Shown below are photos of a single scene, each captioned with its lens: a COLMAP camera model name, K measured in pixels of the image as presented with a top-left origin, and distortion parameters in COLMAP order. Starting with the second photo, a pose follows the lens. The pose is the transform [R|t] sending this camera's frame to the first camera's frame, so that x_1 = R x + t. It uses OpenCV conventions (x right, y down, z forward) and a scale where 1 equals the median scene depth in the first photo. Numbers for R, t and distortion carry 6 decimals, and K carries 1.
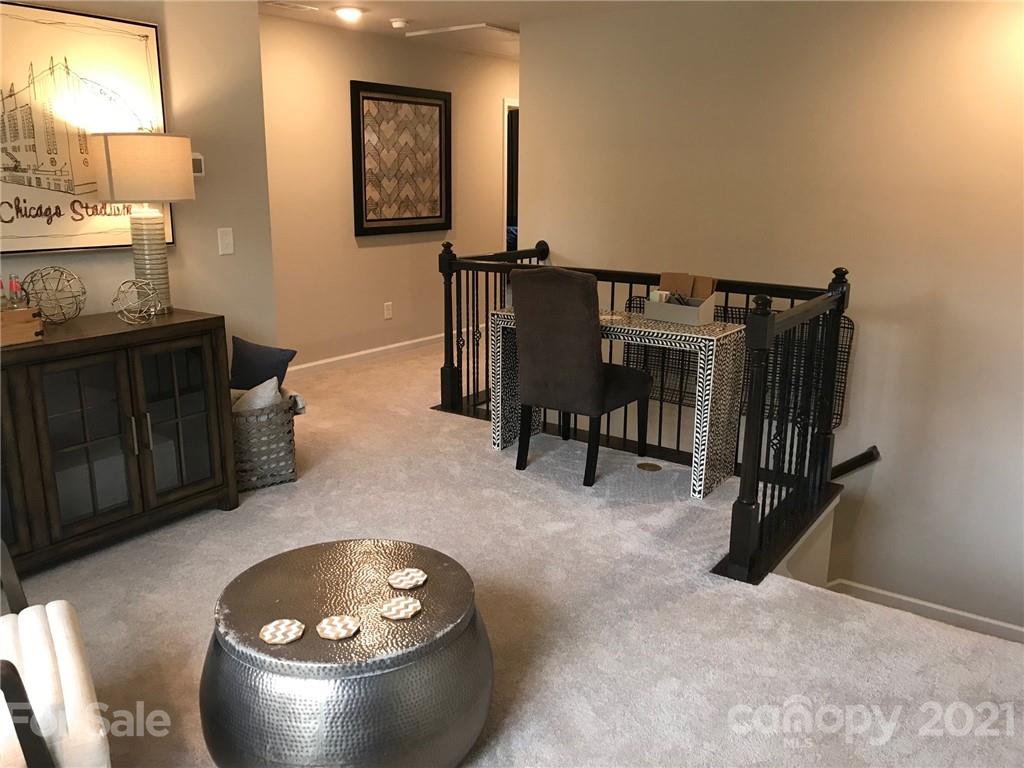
lens RADIAL K [[838.4, 0, 507.4], [0, 838.4, 375.6], [0, 0, 1]] dist [0.059940, -0.057182]
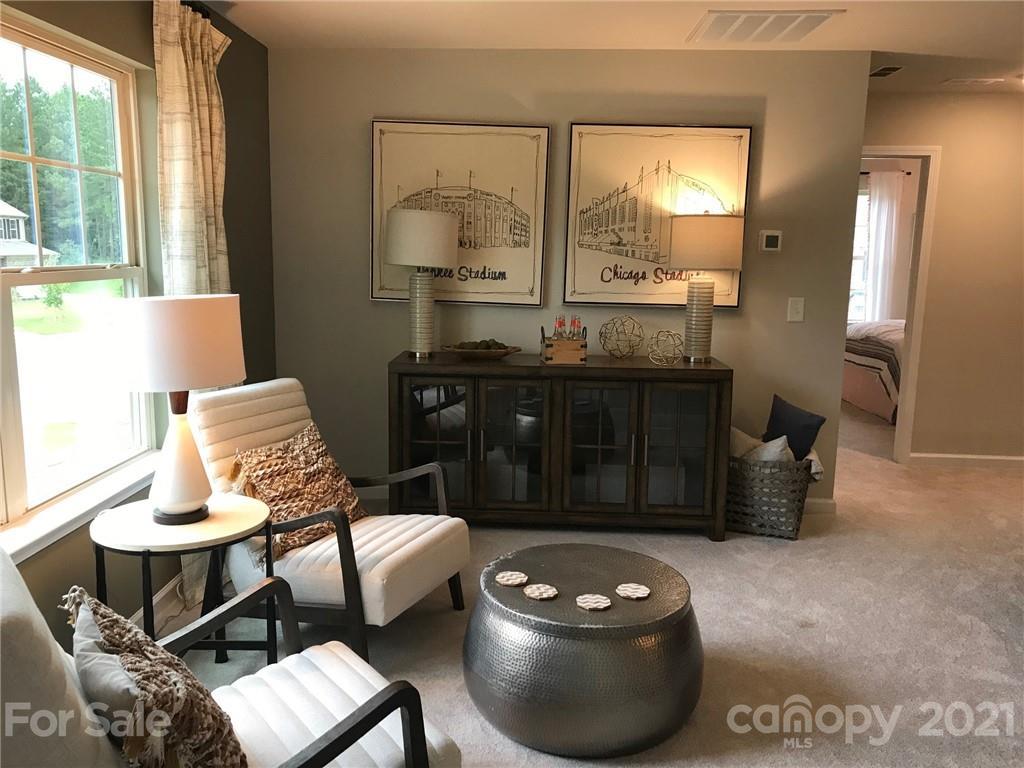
lens RADIAL K [[838.4, 0, 503.4], [0, 838.4, 386.4], [0, 0, 1]] dist [0.059940, -0.057182]
pose [[0.538559, 0.142883, -0.830385, 0.448401], [-0.212889, 0.976616, 0.029972, -0.016925], [0.815250, 0.160639, 0.556384, 0.117029]]
